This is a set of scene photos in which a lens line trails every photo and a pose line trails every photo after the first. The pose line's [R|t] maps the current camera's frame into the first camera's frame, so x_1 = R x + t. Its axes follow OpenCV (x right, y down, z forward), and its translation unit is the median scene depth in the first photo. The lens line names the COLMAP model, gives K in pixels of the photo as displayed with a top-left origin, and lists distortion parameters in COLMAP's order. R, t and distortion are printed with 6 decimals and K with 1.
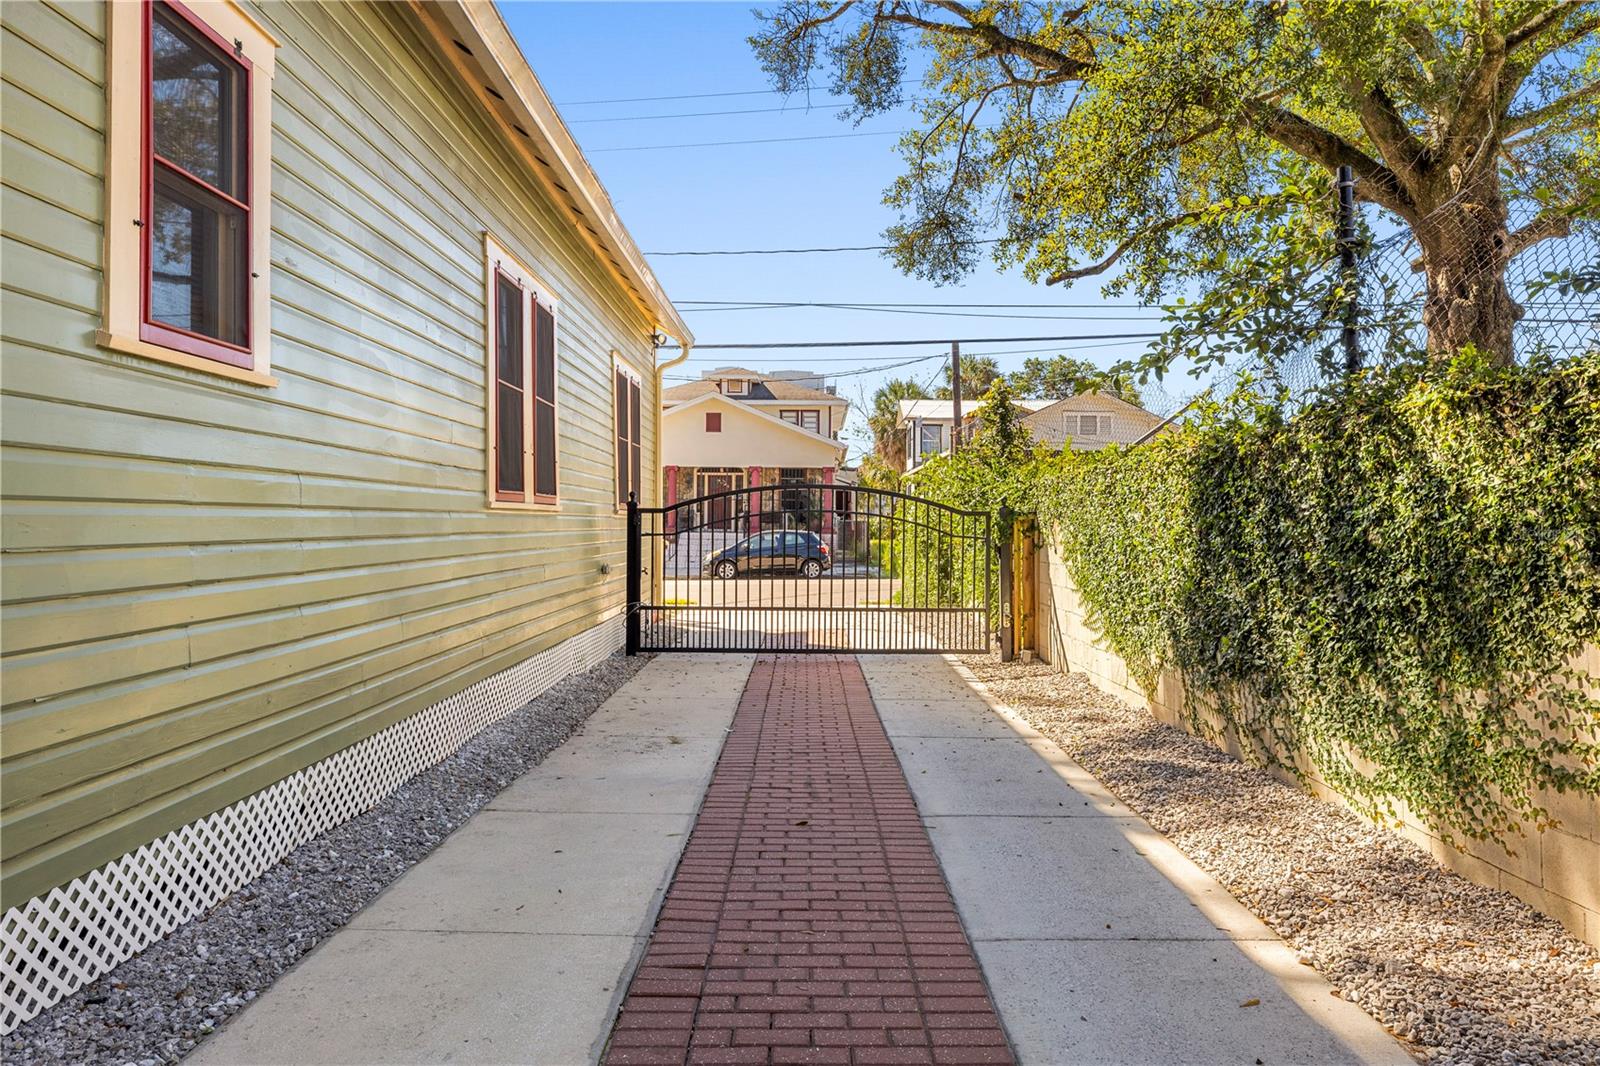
lens RADIAL K [[1111.1, 0, 799.0], [0, 1111.1, 529.1], [0, 0, 1]] dist [0.004294, 0.001358]
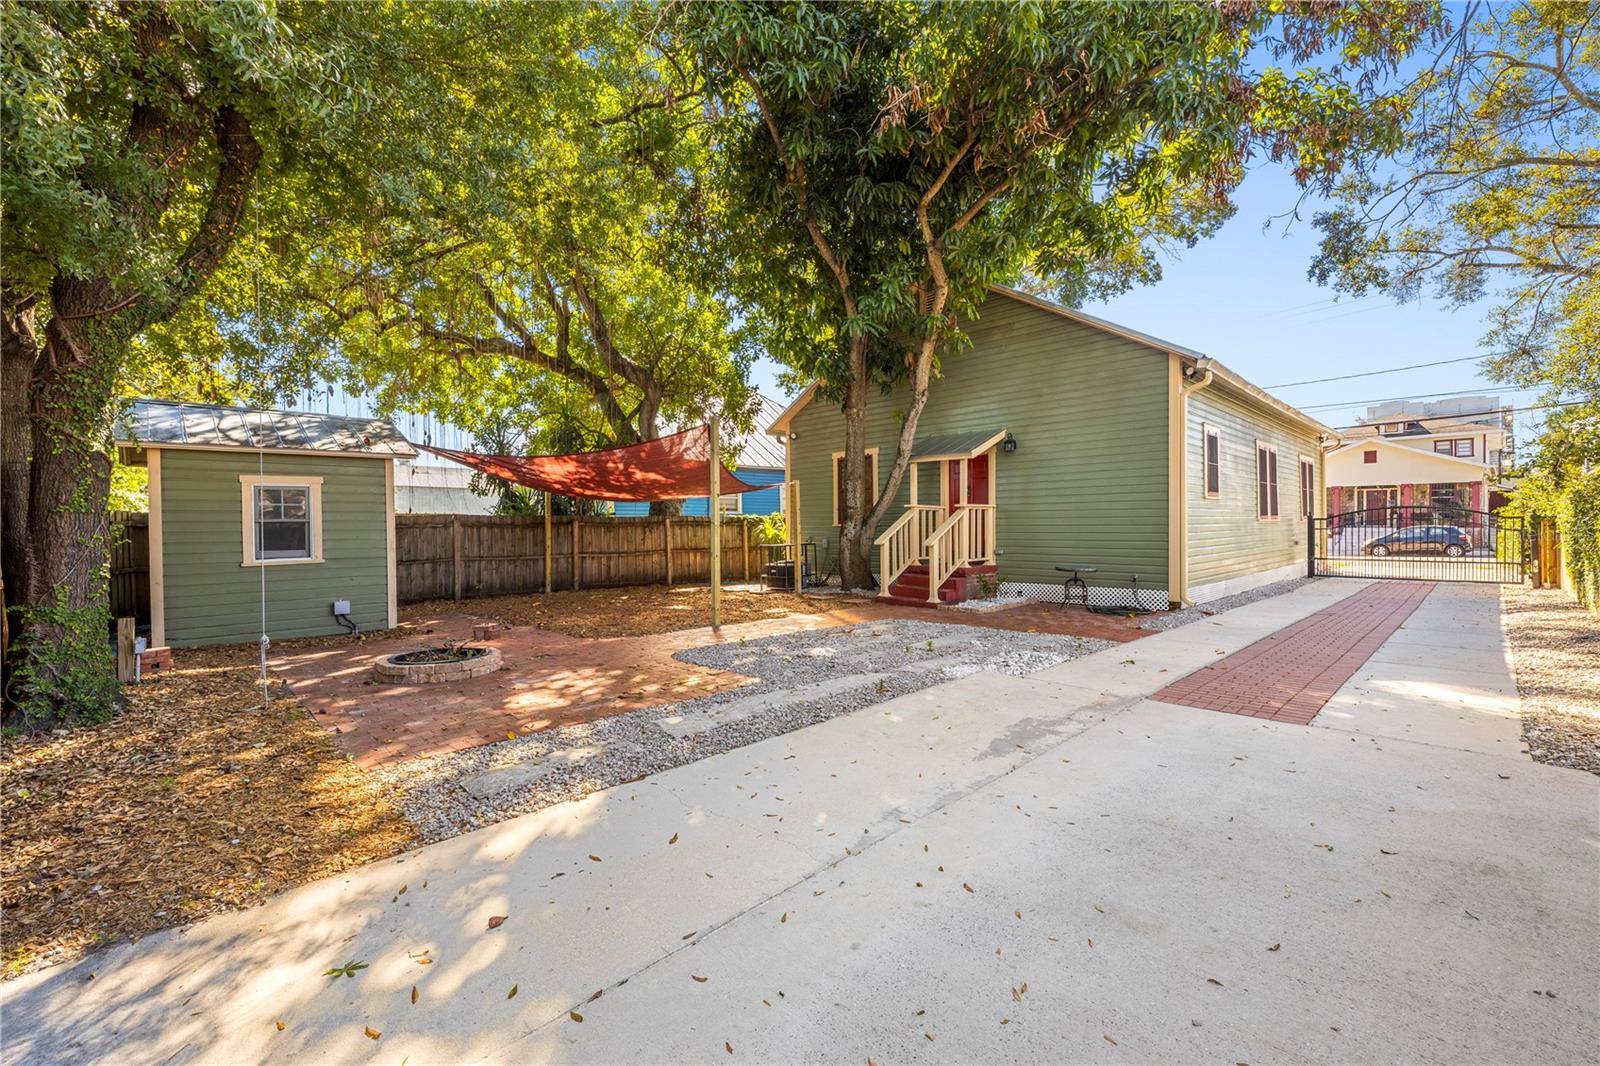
lens RADIAL K [[665.9, 0, 796.1], [0, 665.9, 528.7], [0, 0, 1]] dist [0.000216, -0.000313]
pose [[0.696984, -0.009819, -0.717019, 0.076405], [0.010565, 0.999938, -0.003423, -0.002025], [0.717009, -0.005189, 0.697045, -0.567937]]
